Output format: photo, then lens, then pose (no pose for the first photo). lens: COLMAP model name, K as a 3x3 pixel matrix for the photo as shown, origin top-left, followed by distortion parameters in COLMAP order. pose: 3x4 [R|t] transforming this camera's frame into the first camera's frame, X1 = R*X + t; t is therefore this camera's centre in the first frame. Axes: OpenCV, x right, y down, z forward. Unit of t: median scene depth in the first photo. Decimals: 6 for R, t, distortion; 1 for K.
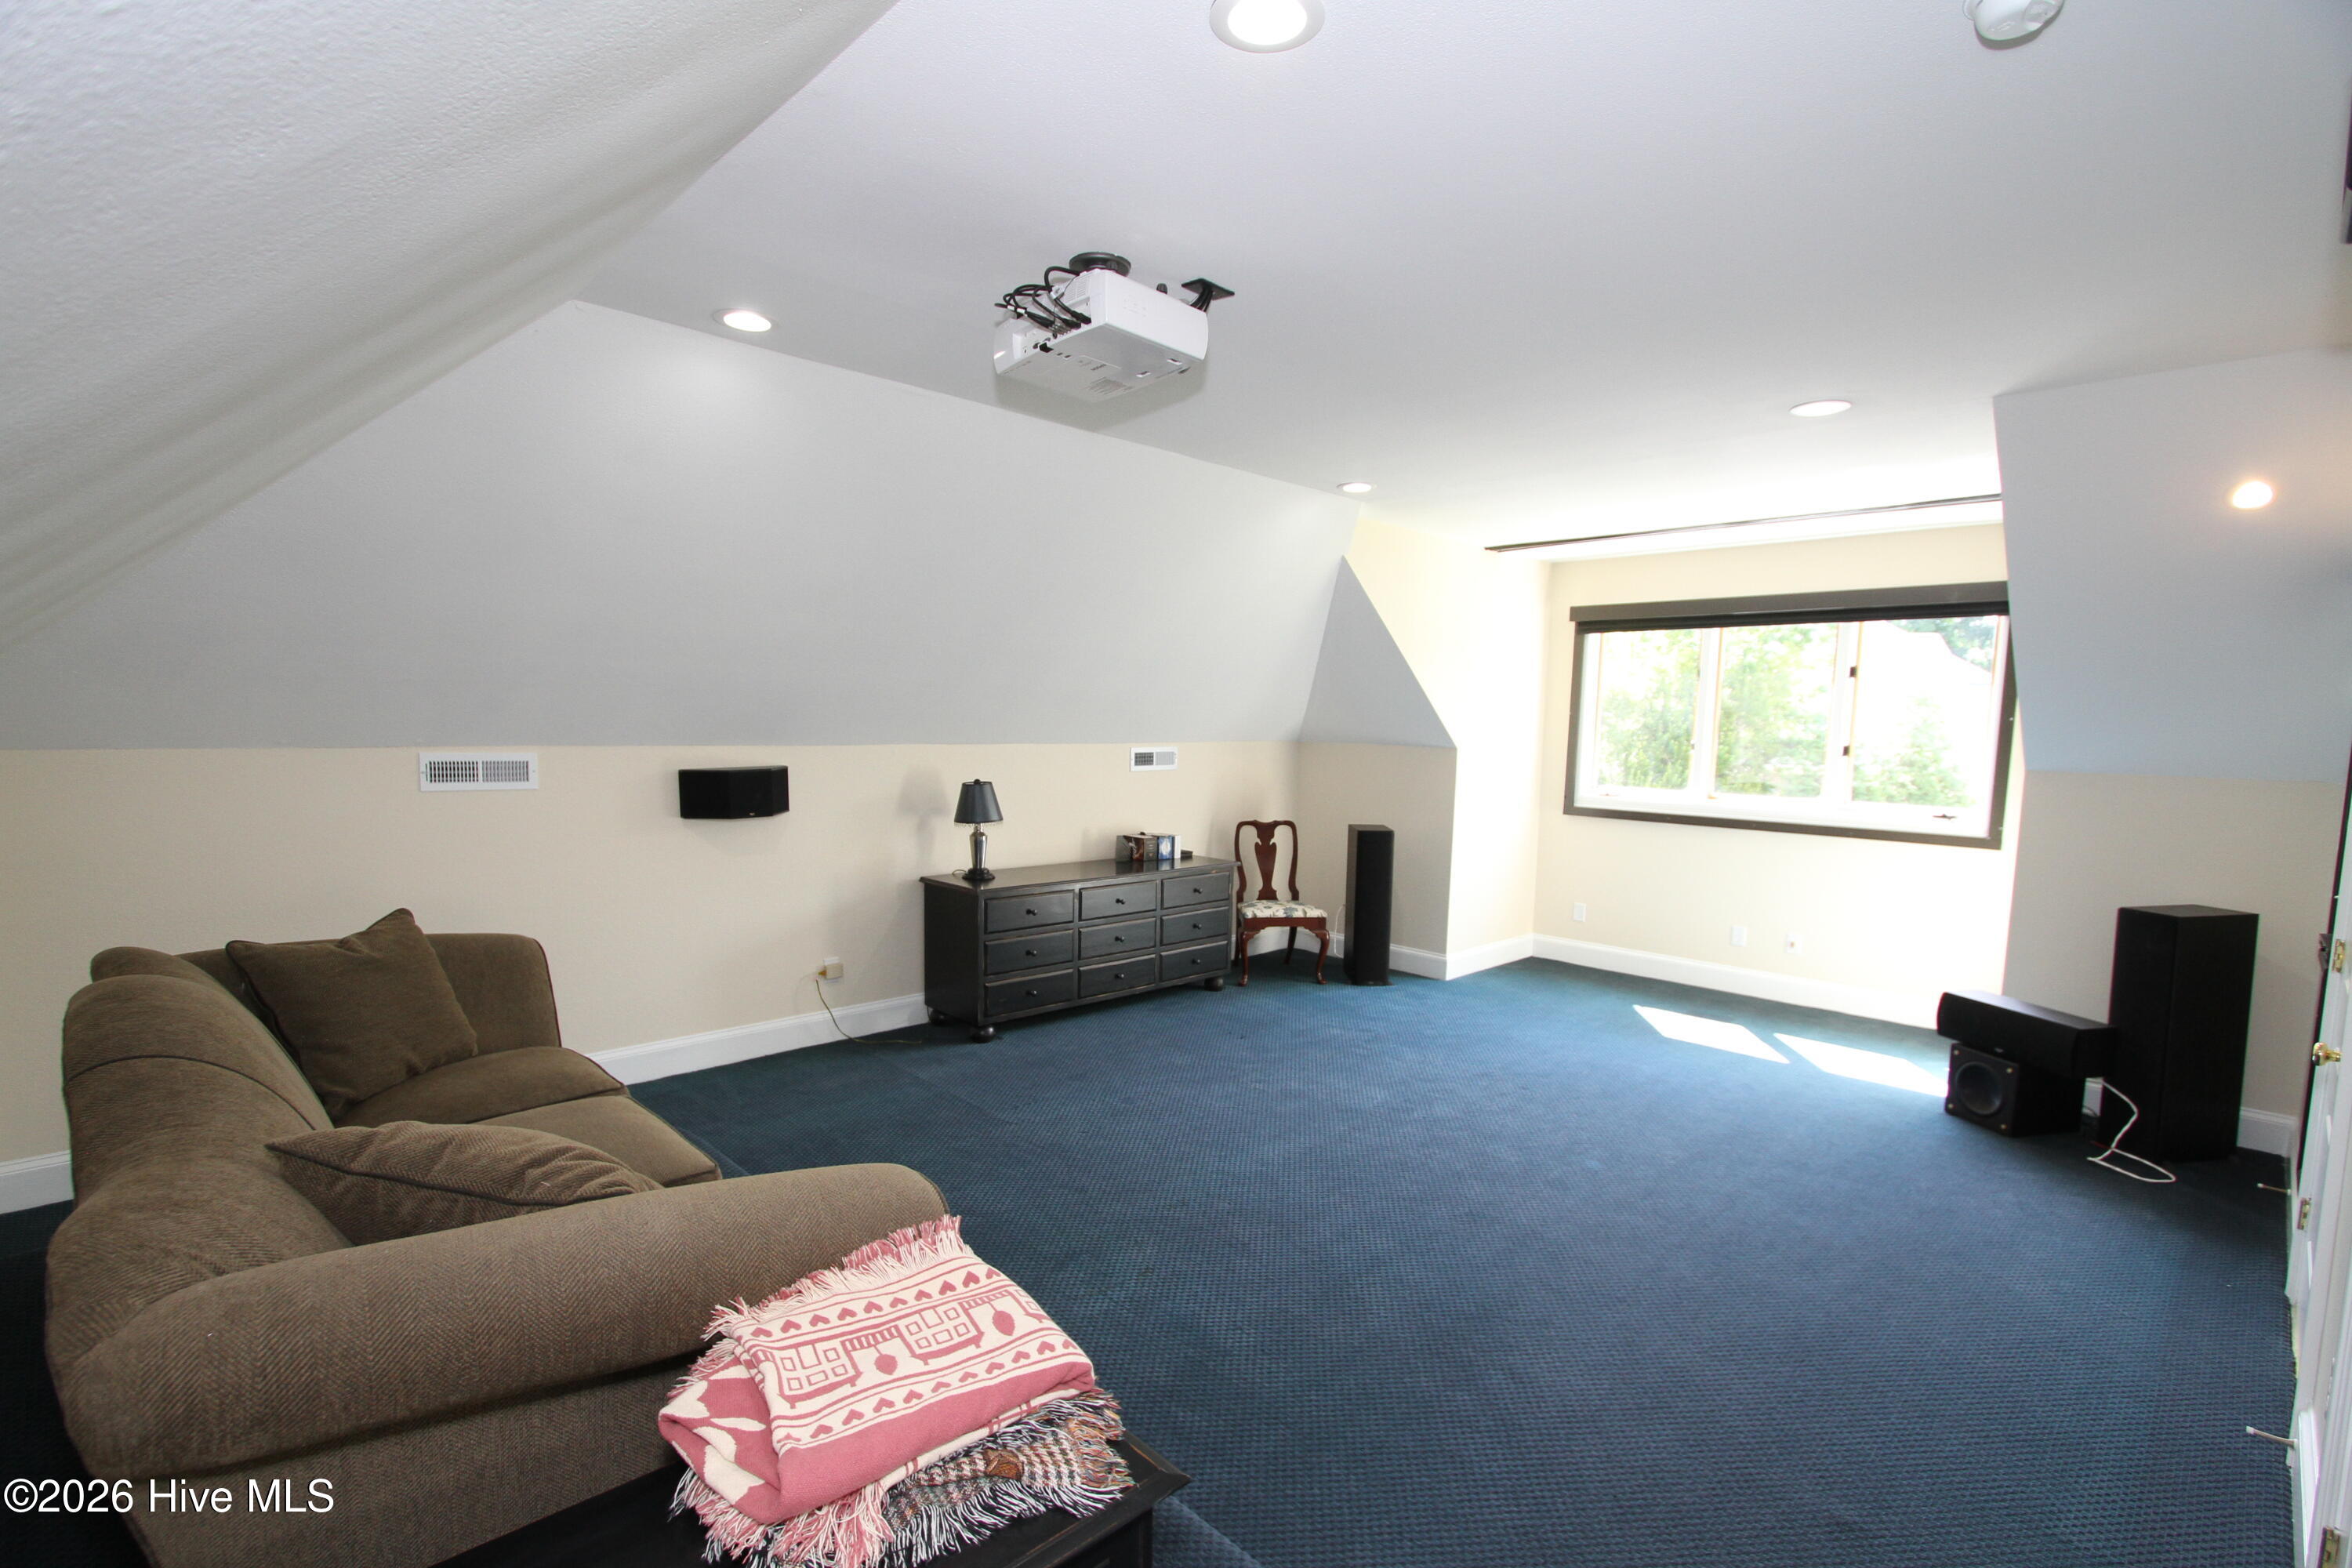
lens RADIAL K [[1081.2, 0, 1162.3], [0, 1081.2, 830.0], [0, 0, 1]] dist [-0.012798, 0.000285]
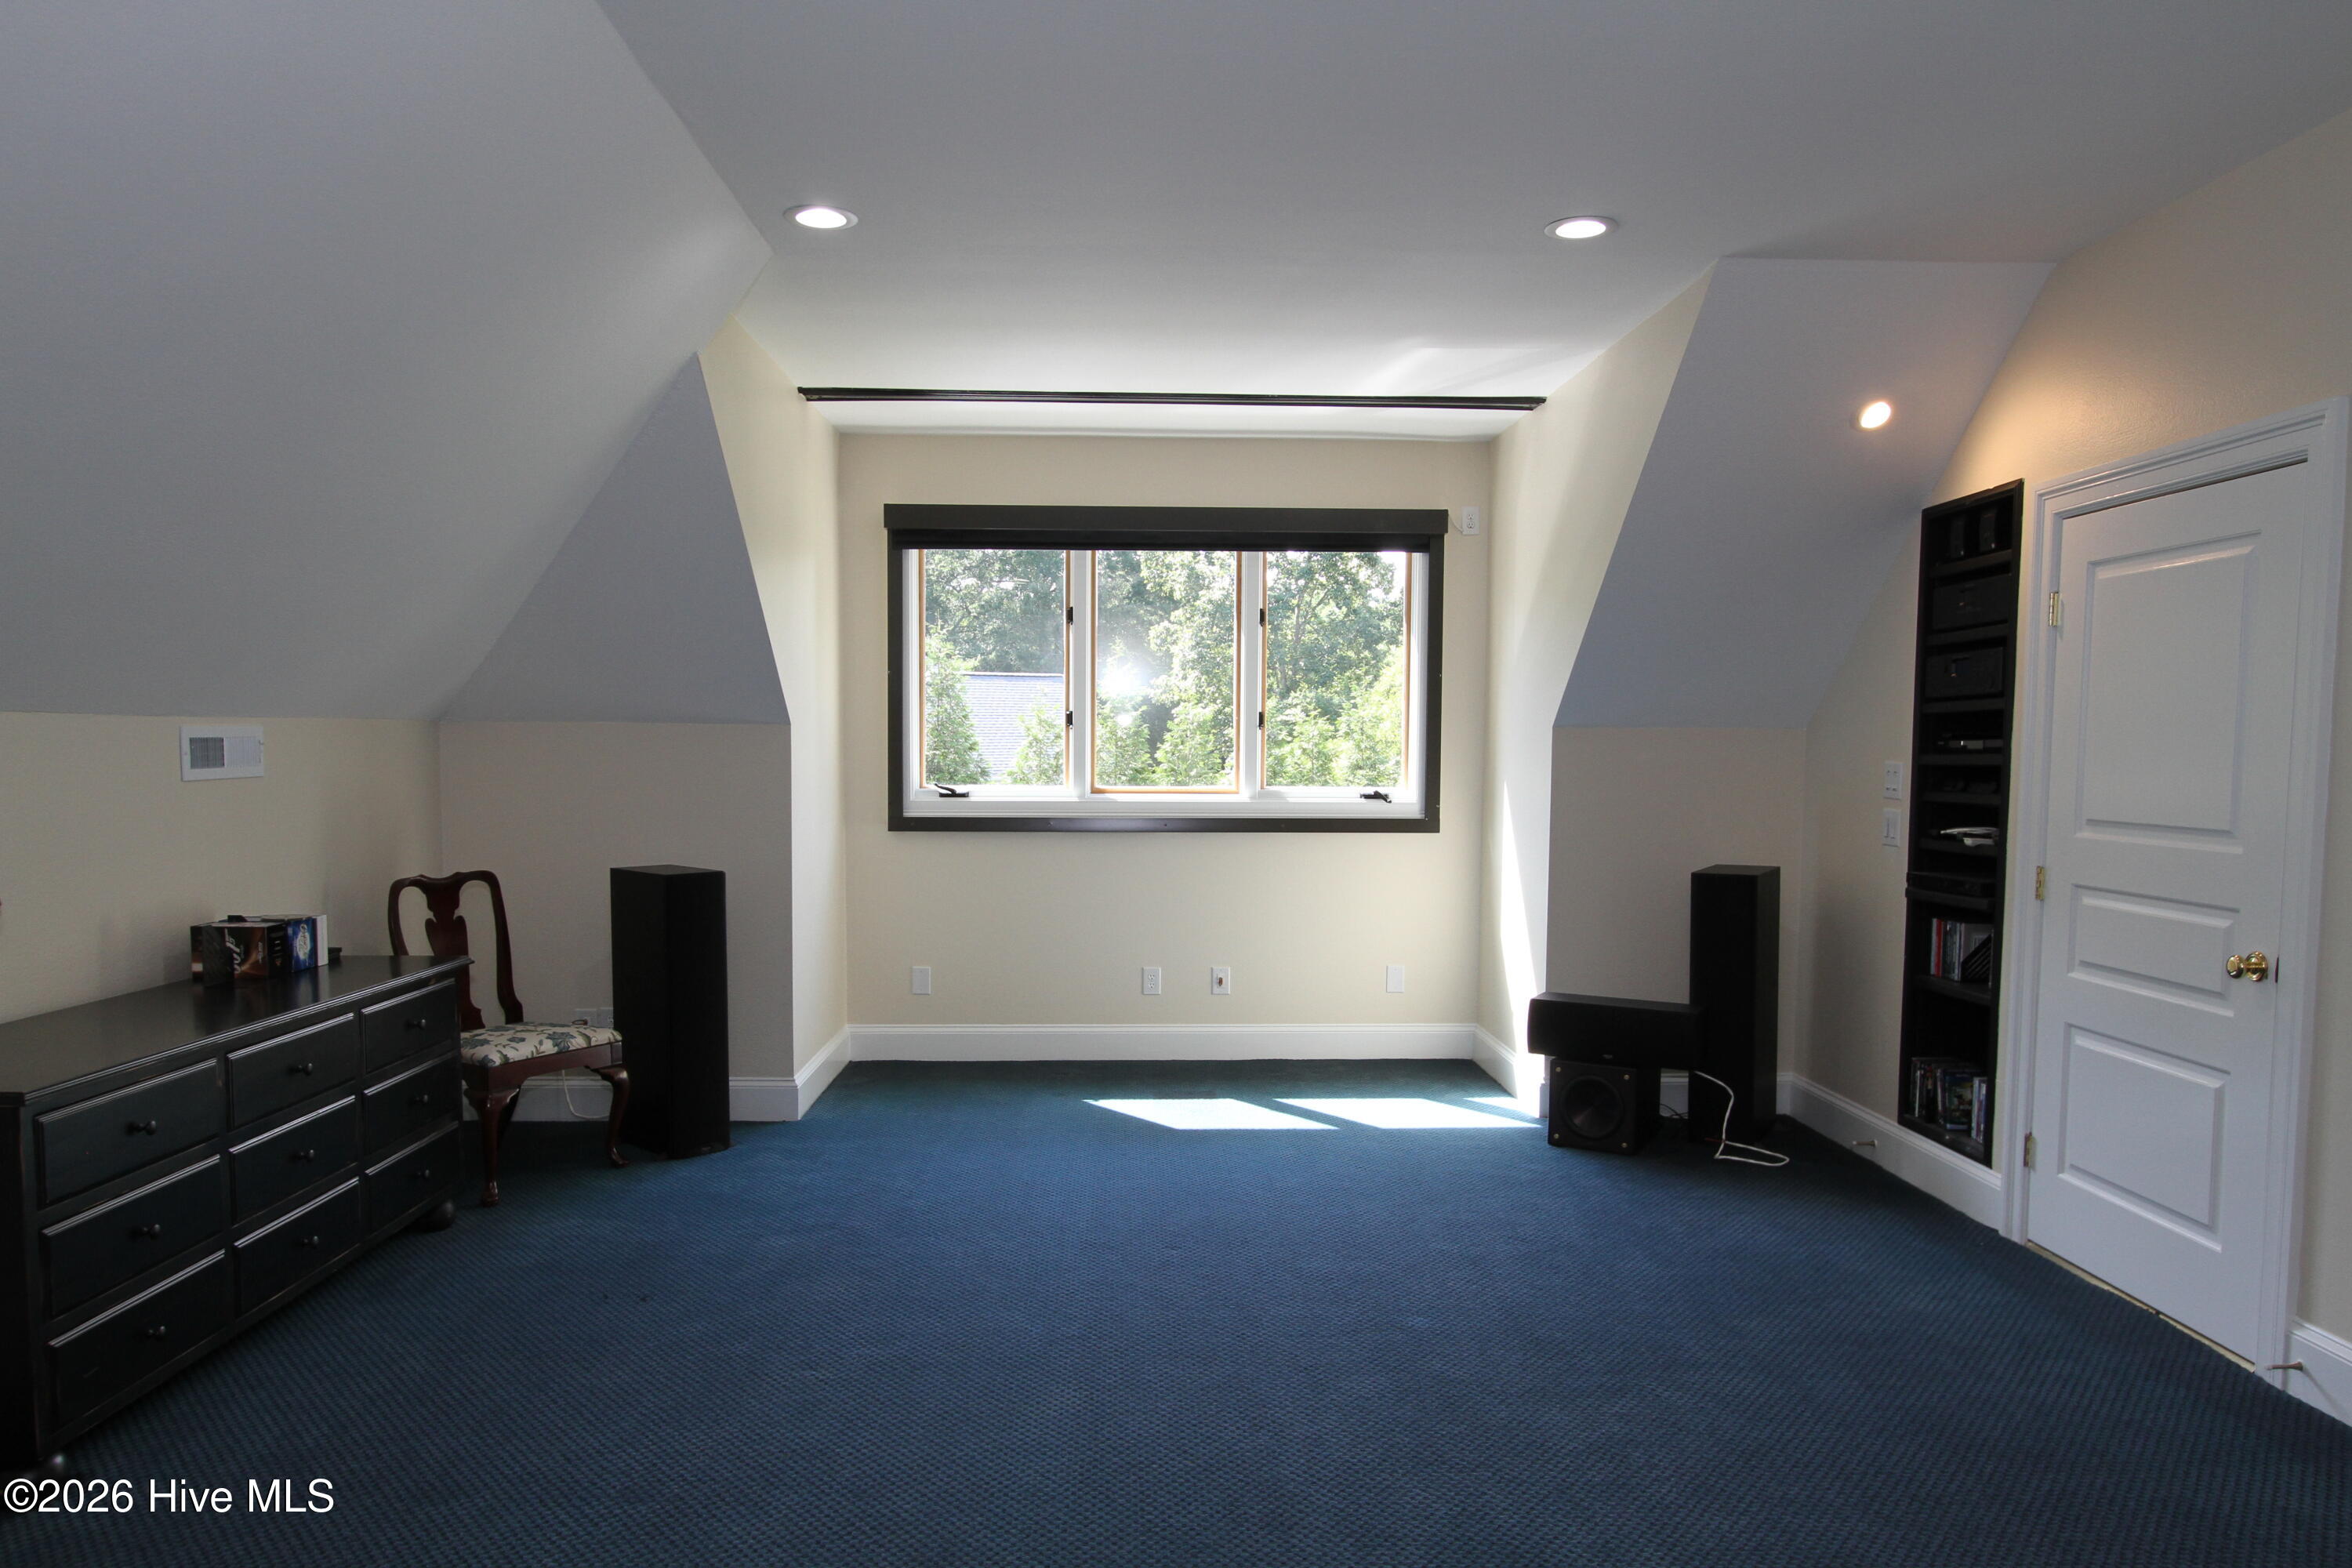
lens RADIAL K [[1597.6, 0, 1180.9], [0, 1597.6, 863.3], [0, 0, 1]] dist [0.001410, 0.001532]
pose [[0.666895, -0.072663, 0.741601, -0.244446], [0.086006, 0.996089, 0.020257, 0.000743], [-0.740172, 0.050273, 0.670536, 0.273914]]
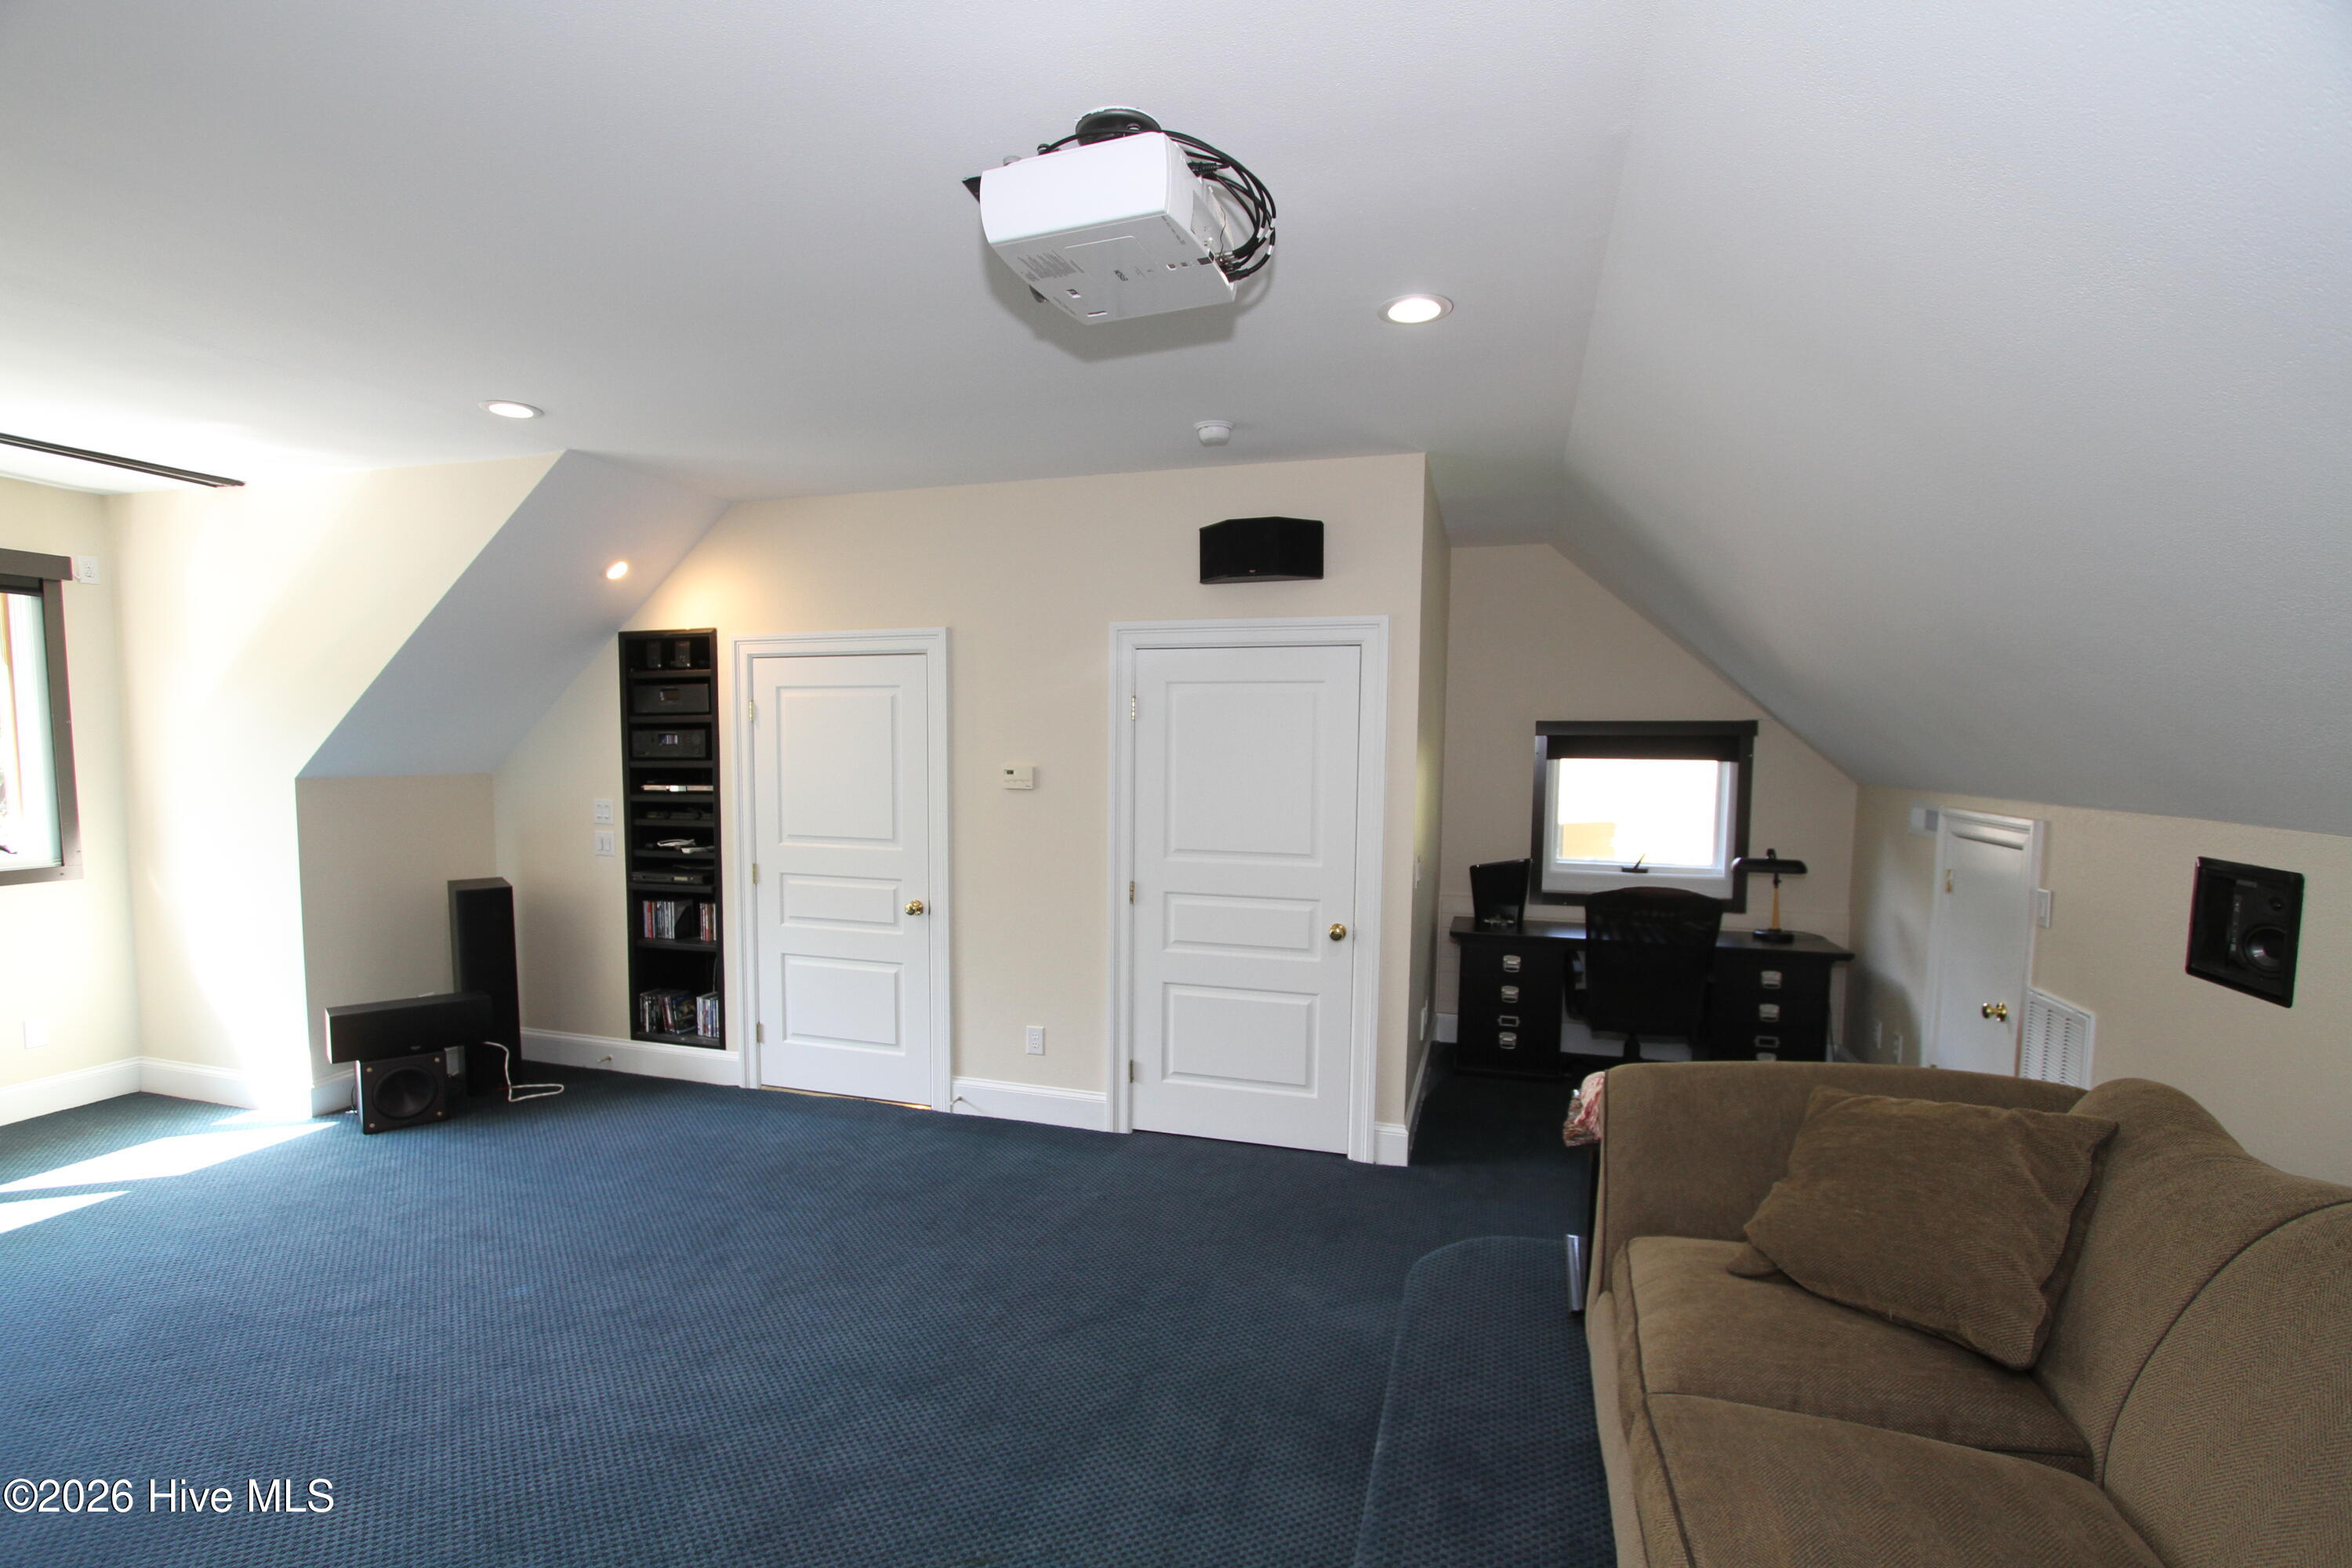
lens RADIAL K [[1081.2, 0, 1162.3], [0, 1081.2, 830.0], [0, 0, 1]] dist [-0.012798, 0.000285]
pose [[-0.478742, -0.093857, 0.872924, -0.306025], [0.073371, 0.986514, 0.146309, -0.068236], [-0.874884, 0.134092, -0.465400, 0.561786]]
